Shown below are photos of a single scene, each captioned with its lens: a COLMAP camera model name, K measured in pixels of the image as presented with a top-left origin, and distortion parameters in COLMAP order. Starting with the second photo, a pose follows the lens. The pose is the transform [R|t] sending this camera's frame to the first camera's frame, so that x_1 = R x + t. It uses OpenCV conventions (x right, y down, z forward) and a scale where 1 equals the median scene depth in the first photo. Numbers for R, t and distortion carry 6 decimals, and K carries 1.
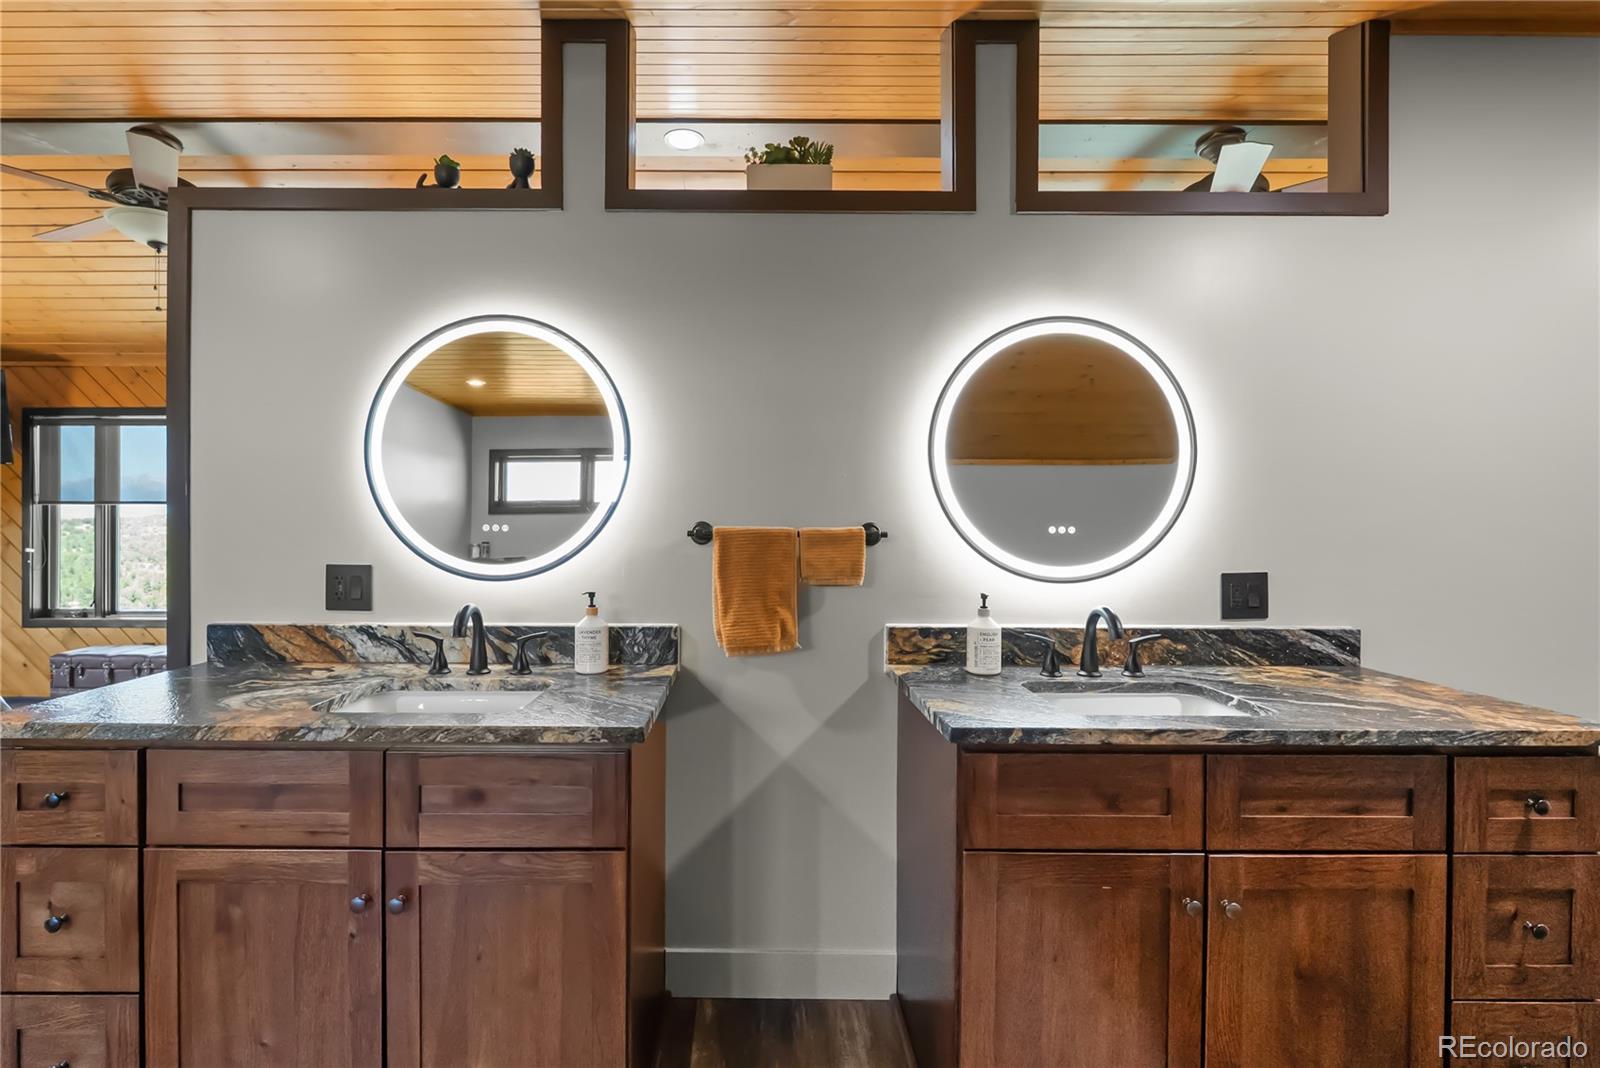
lens RADIAL K [[749.0, 0, 800.1], [0, 749.0, 519.8], [0, 0, 1]] dist [-0.002134, -0.000108]
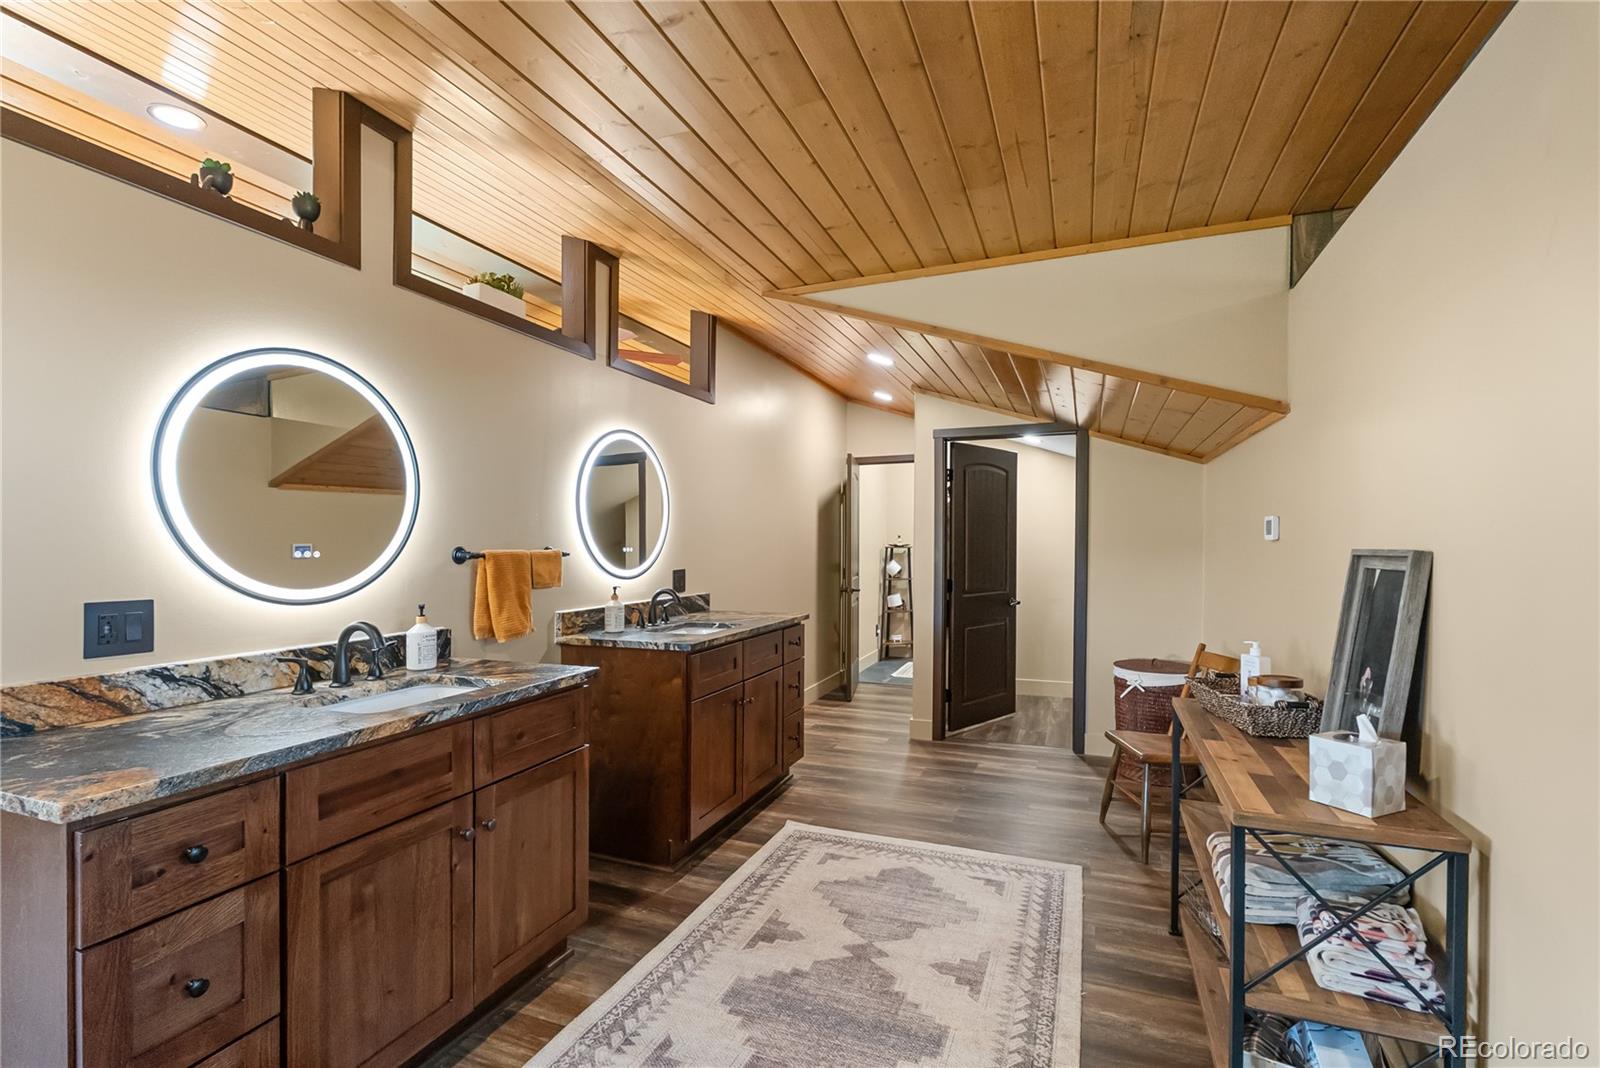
lens RADIAL K [[714.7, 0, 804.9], [0, 714.7, 547.6], [0, 0, 1]] dist [-0.001345, -0.000152]
pose [[0.358078, -0.009413, 0.933644, -1.091231], [0.000990, 0.999952, 0.009702, -0.007485], [-0.933691, -0.002550, 0.358071, -0.010197]]
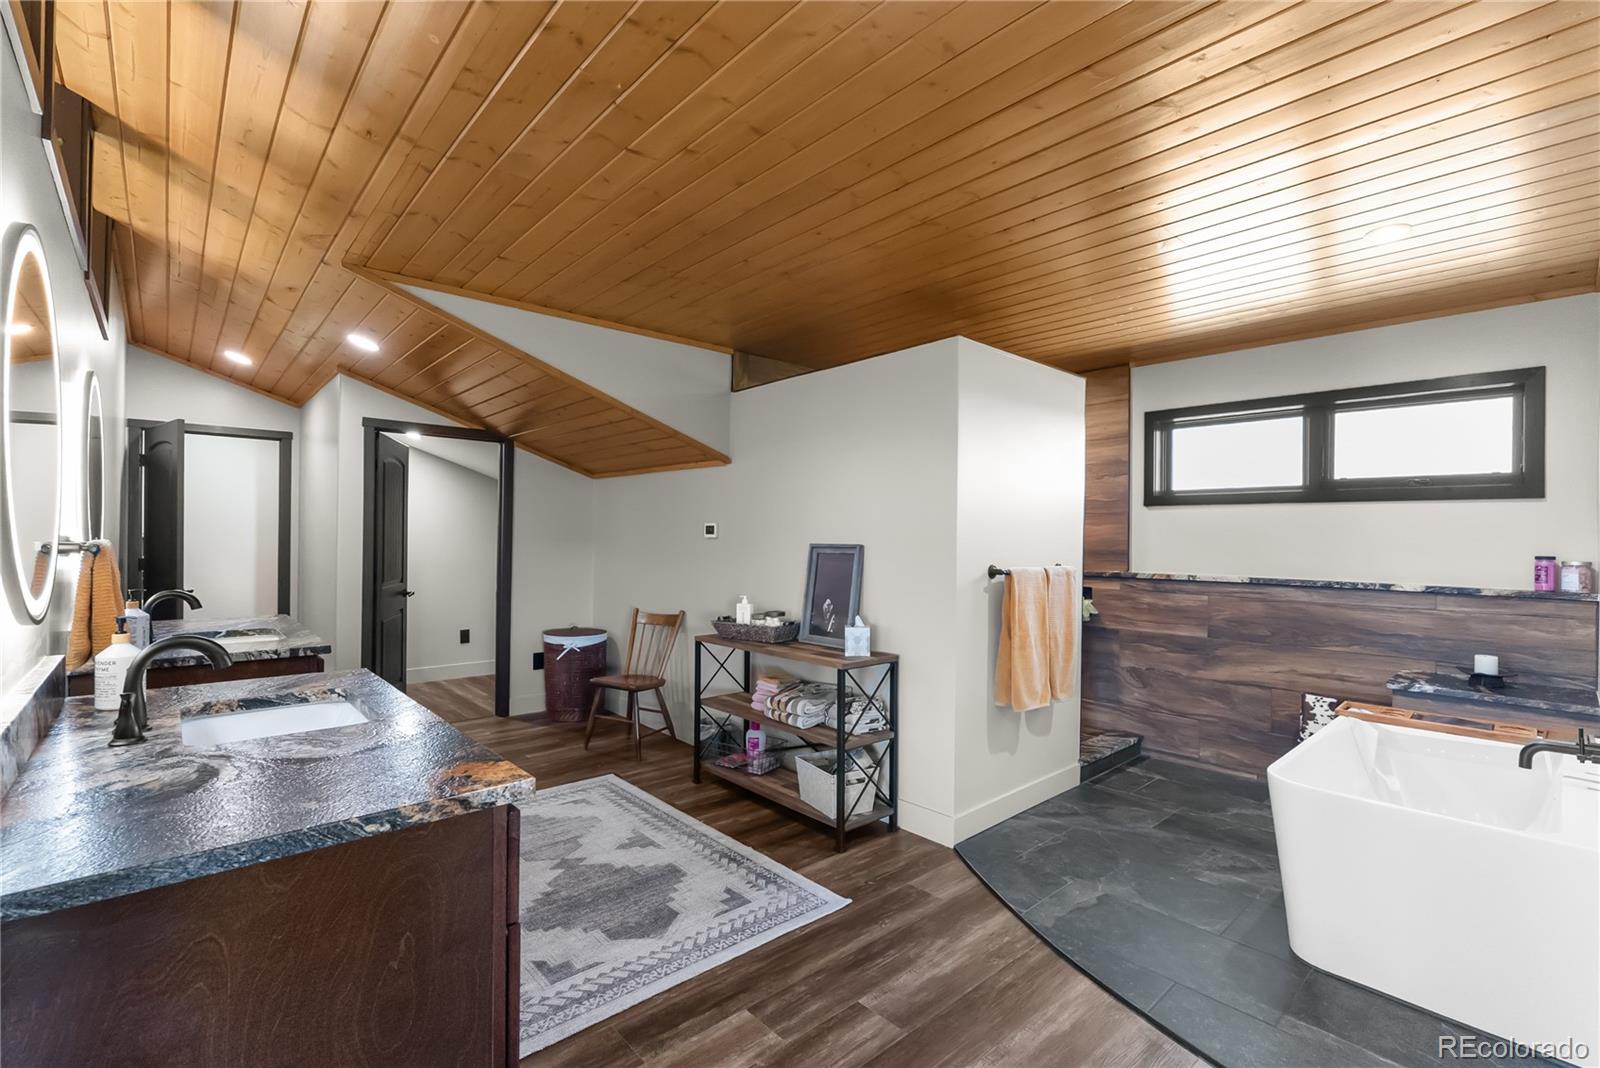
lens RADIAL K [[718.7, 0, 800.9], [0, 718.7, 541.6], [0, 0, 1]] dist [-0.002441, 0.000138]
pose [[-0.670894, -0.012947, 0.741440, -1.365570], [-0.015861, 0.999869, 0.003107, -0.006411], [-0.741383, -0.009676, -0.671012, 0.936930]]
